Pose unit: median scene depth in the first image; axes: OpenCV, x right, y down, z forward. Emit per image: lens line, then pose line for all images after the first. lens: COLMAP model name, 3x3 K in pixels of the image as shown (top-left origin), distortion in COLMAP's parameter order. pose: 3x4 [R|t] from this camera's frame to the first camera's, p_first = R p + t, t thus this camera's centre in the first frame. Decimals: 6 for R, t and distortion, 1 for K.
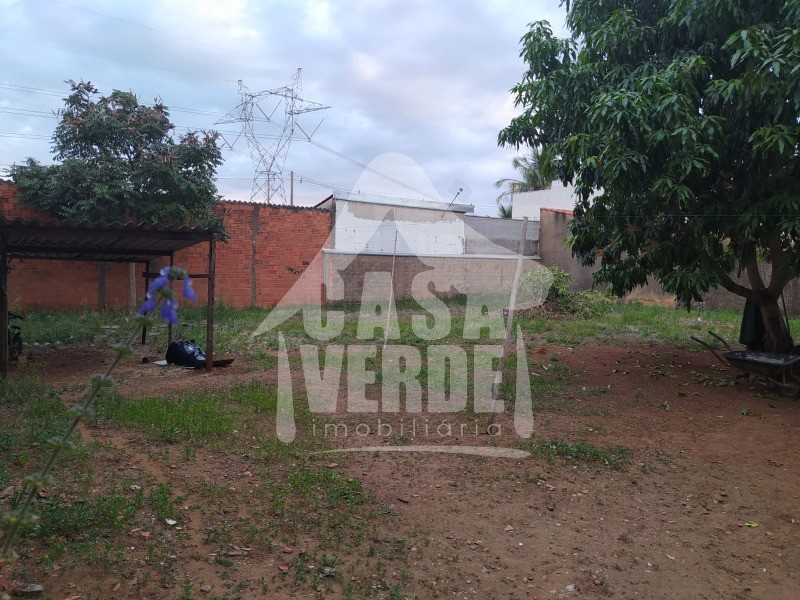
lens RADIAL K [[626.1, 0, 400.9], [0, 626.1, 330.4], [0, 0, 1]] dist [0.062721, -0.095913]
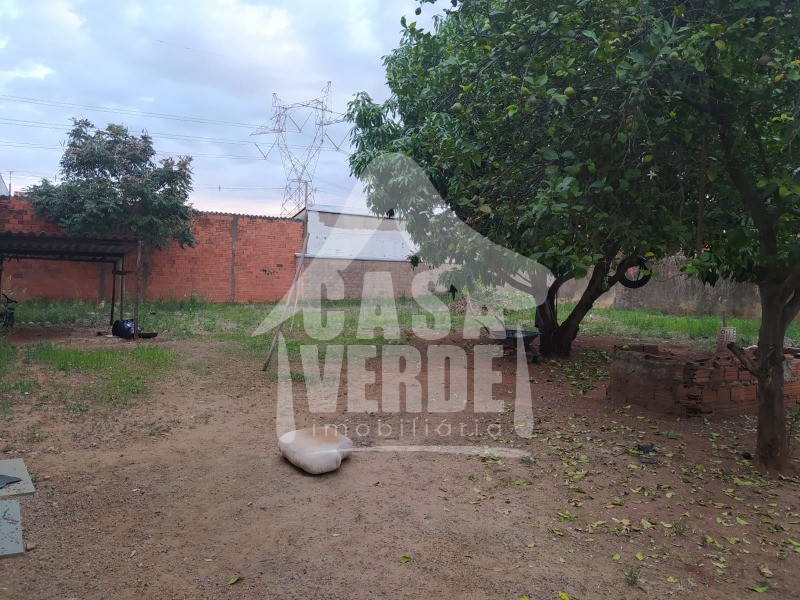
lens RADIAL K [[626.1, 0, 400.9], [0, 626.1, 330.4], [0, 0, 1]] dist [0.062721, -0.095913]
pose [[0.997548, 0.014816, -0.068404, 0.162483], [-0.015388, 0.999851, -0.007842, 0.019597], [0.068278, 0.008875, 0.997627, -0.151778]]
